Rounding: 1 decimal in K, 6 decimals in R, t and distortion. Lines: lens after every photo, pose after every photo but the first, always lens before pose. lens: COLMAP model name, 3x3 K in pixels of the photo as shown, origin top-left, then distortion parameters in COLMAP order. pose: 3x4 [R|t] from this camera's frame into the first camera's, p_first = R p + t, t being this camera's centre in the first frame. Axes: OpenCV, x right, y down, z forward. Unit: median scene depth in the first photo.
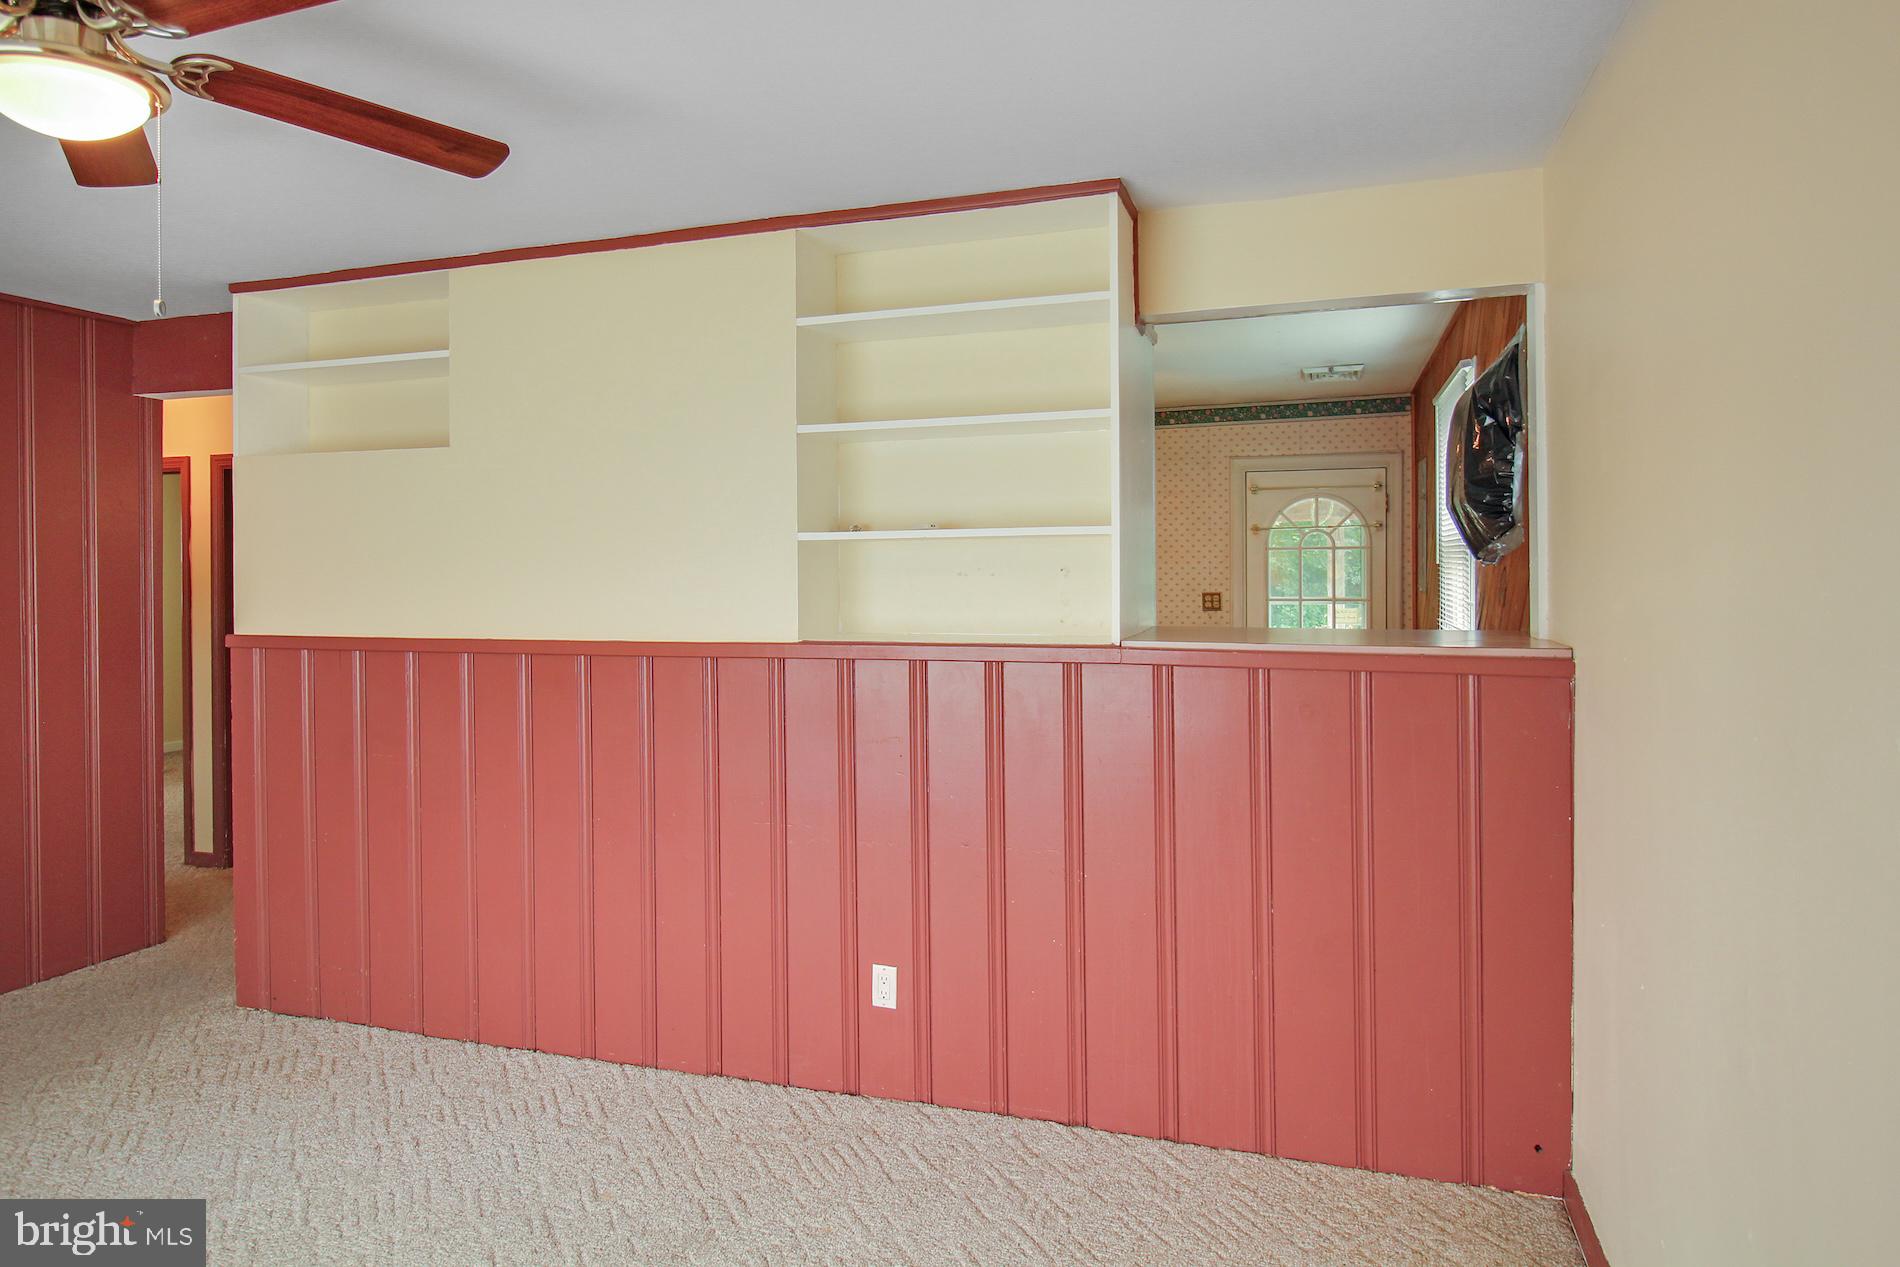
lens RADIAL K [[1118.0, 0, 946.6], [0, 1118.0, 573.6], [0, 0, 1]] dist [0.032428, -0.019563]
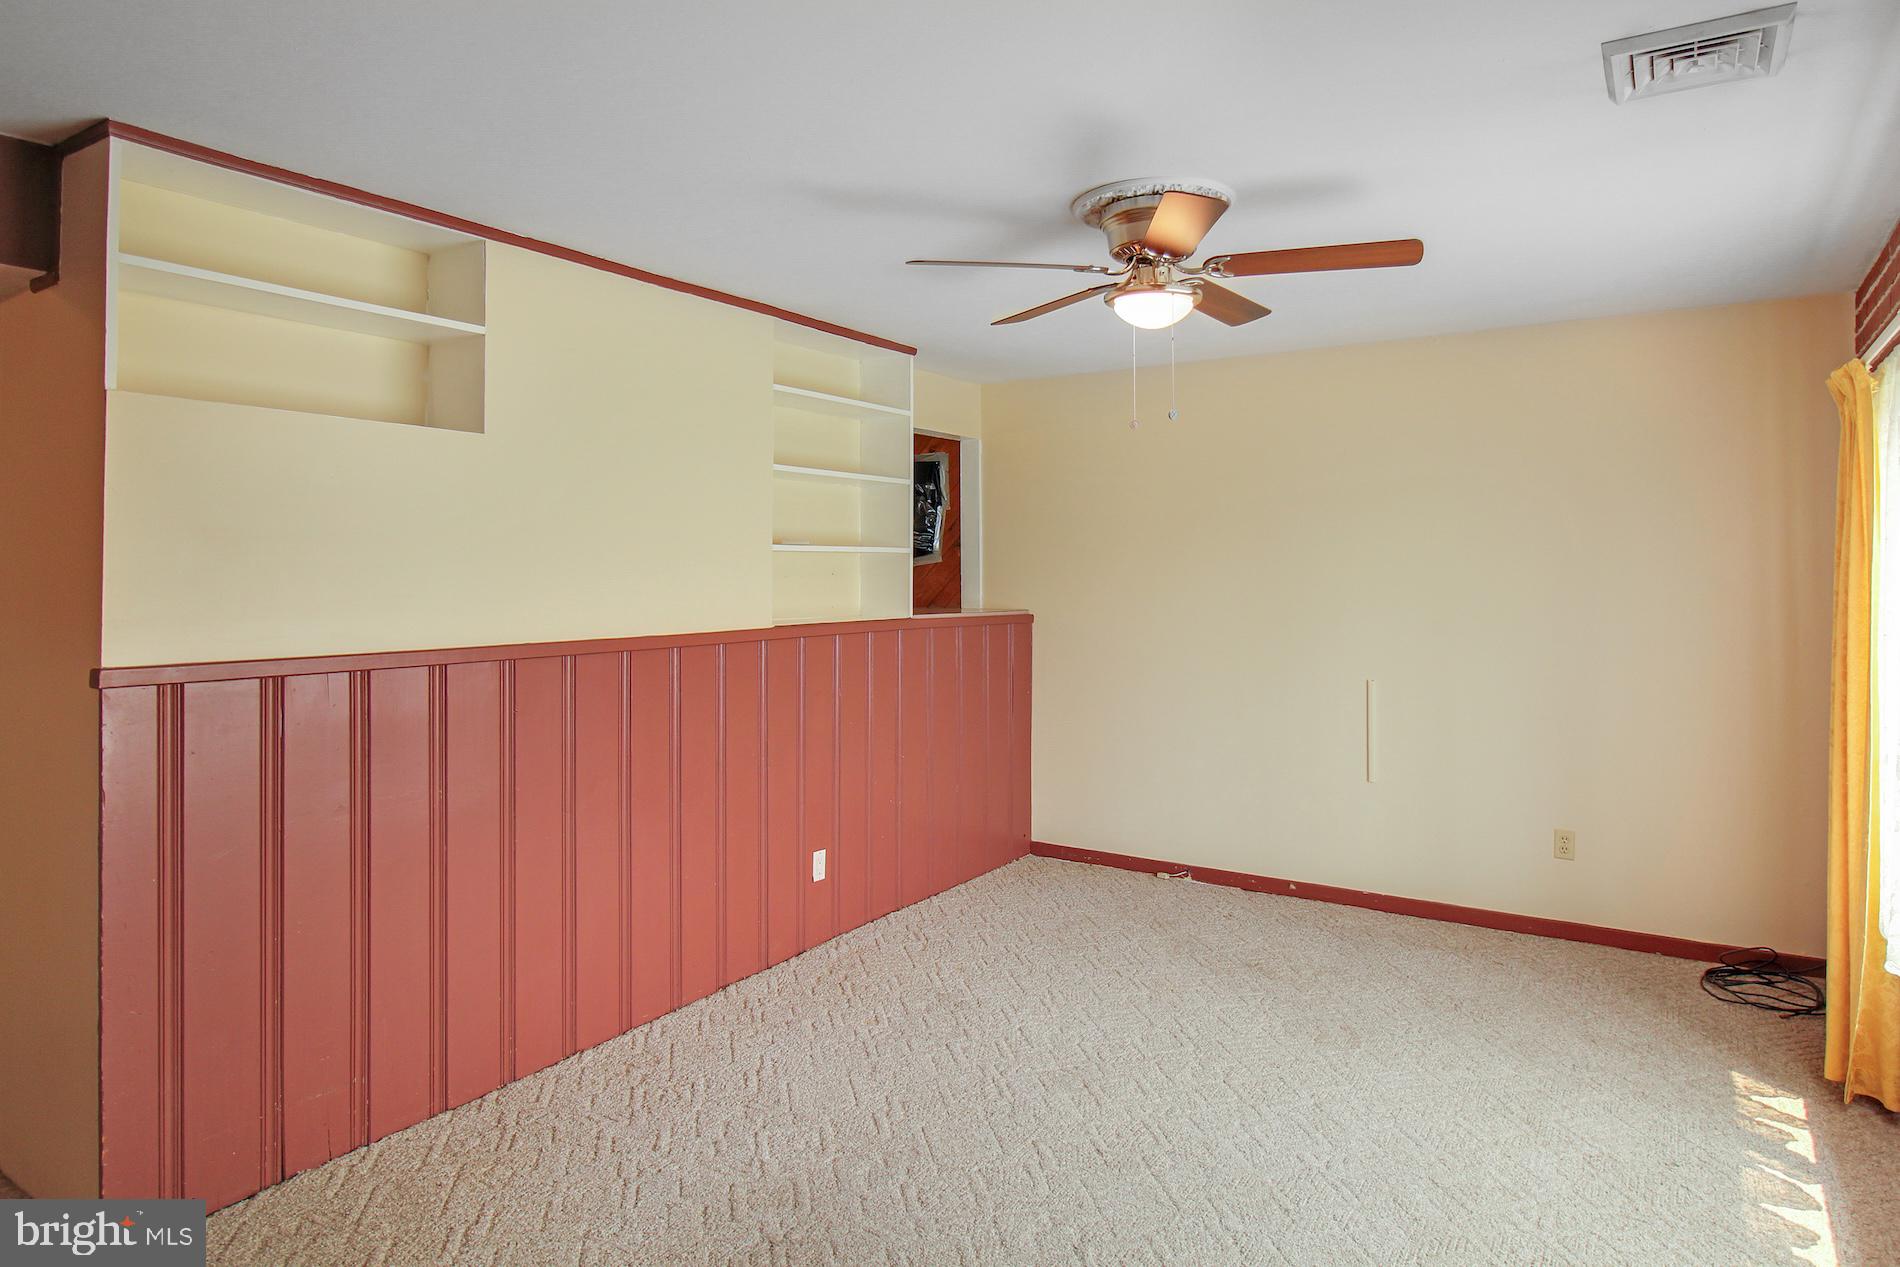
lens RADIAL K [[1118.0, 0, 946.6], [0, 1118.0, 573.6], [0, 0, 1]] dist [0.032428, -0.019563]
pose [[0.254463, 0.007777, 0.967051, -0.946384], [0.003871, 0.999951, -0.009060, 0.007401], [-0.967075, 0.006049, 0.254420, 0.327024]]
